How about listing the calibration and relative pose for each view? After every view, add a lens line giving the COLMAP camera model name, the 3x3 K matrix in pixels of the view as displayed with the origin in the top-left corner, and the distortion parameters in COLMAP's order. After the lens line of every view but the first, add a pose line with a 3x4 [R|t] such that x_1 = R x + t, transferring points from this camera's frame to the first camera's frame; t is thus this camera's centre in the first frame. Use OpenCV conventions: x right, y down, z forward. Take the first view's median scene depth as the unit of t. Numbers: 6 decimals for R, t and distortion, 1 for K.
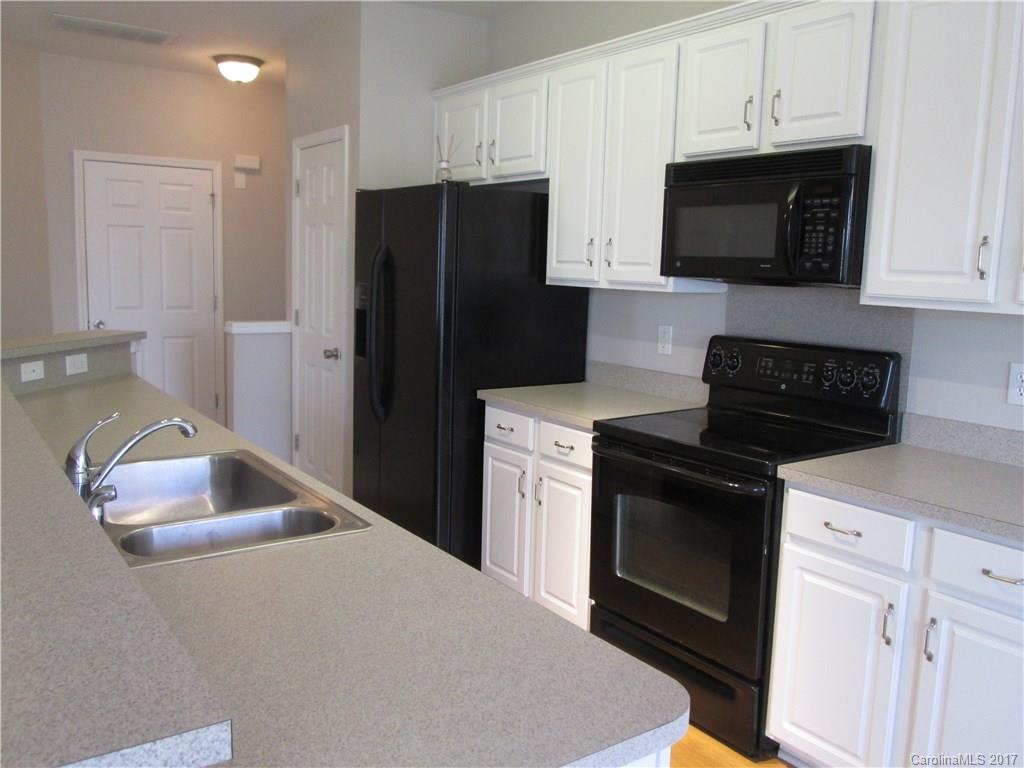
lens RADIAL K [[853.4, 0, 512.1], [0, 853.4, 385.2], [0, 0, 1]] dist [-0.030570, -0.001839]
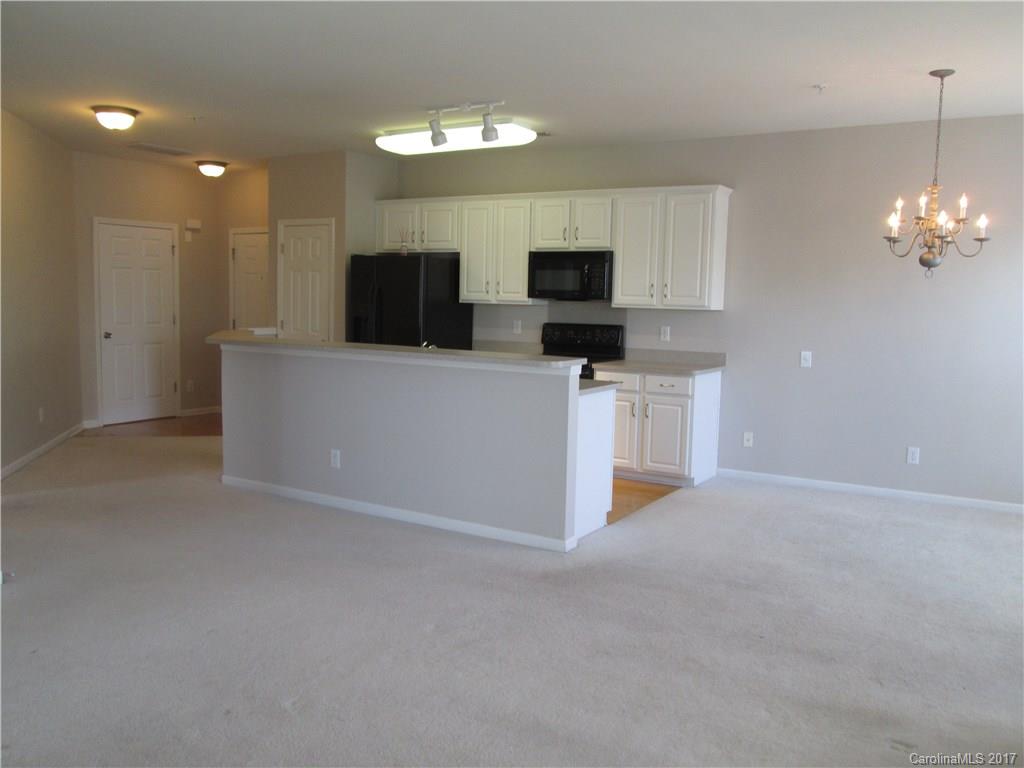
lens RADIAL K [[853.4, 0, 511.4], [0, 853.4, 387.5], [0, 0, 1]] dist [-0.030570, -0.001839]
pose [[0.919287, -0.049409, 0.390475, -0.785746], [0.059043, 0.998175, -0.012699, 0.144939], [-0.389135, 0.034729, 0.920526, -1.131520]]
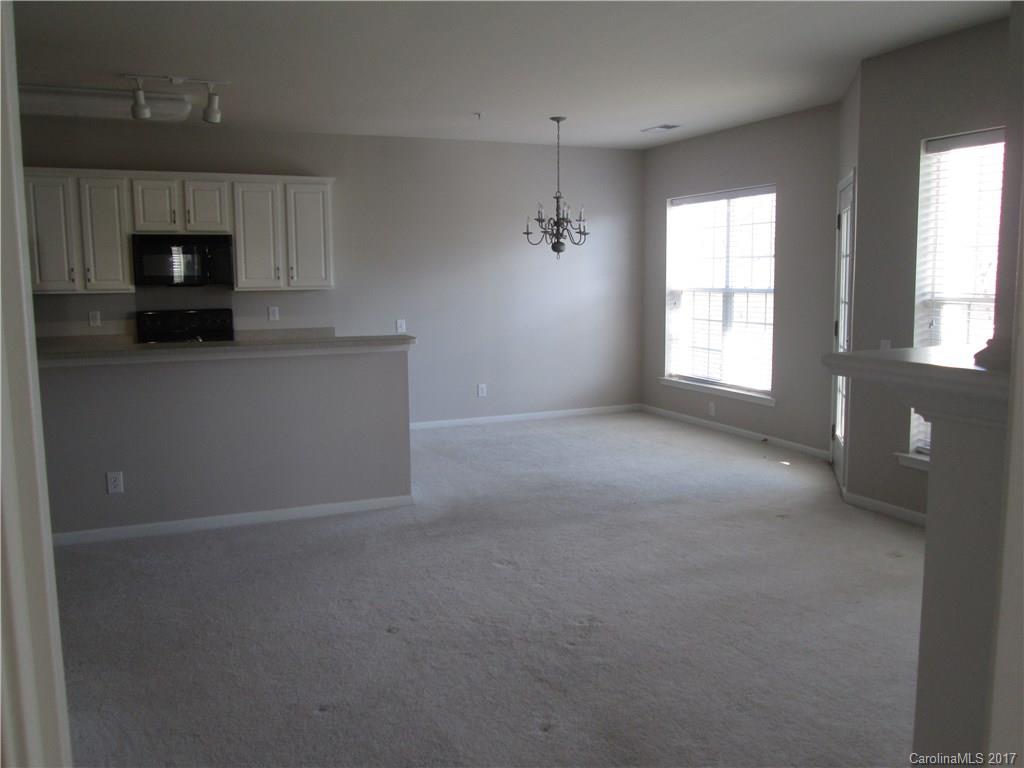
lens RADIAL K [[853.4, 0, 513.8], [0, 853.4, 384.5], [0, 0, 1]] dist [-0.030570, -0.001839]
pose [[0.196751, -0.152983, 0.968445, -1.721435], [0.153746, 0.980346, 0.123627, 0.001949], [-0.968324, 0.124571, 0.216404, -0.365328]]
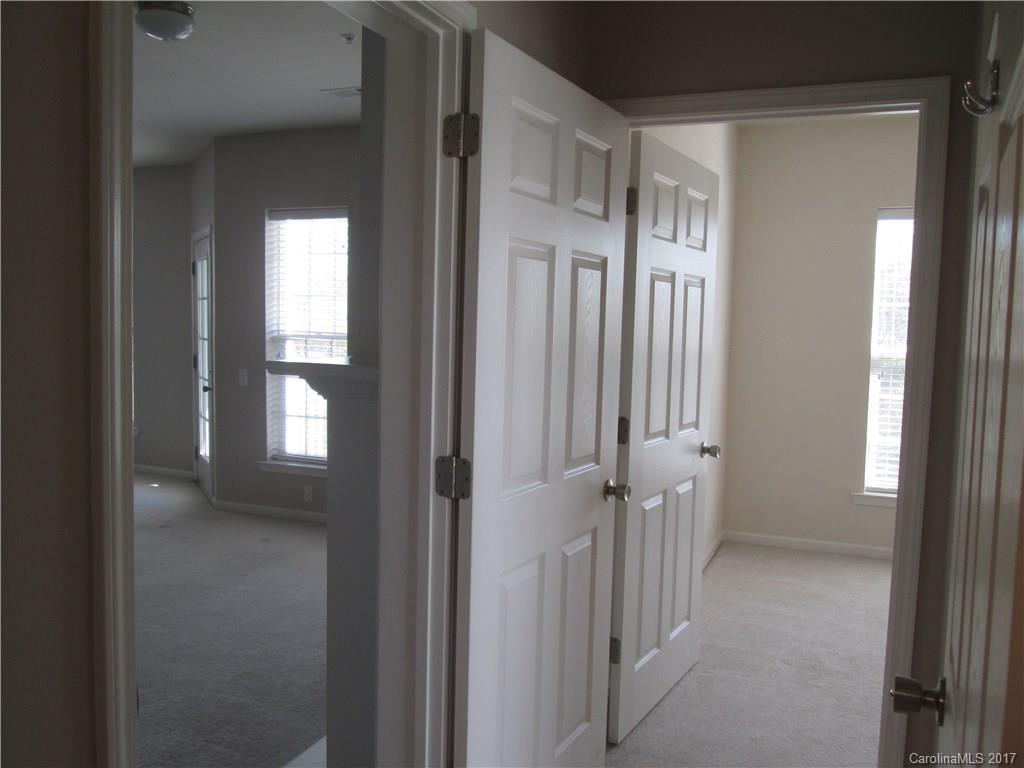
lens RADIAL K [[853.4, 0, 514.2], [0, 853.4, 384.5], [0, 0, 1]] dist [-0.030570, -0.001839]
pose [[-0.532279, -0.100545, 0.840577, -1.999488], [0.083720, 0.981803, 0.170451, -0.020447], [-0.842419, 0.161101, -0.514176, -0.219525]]
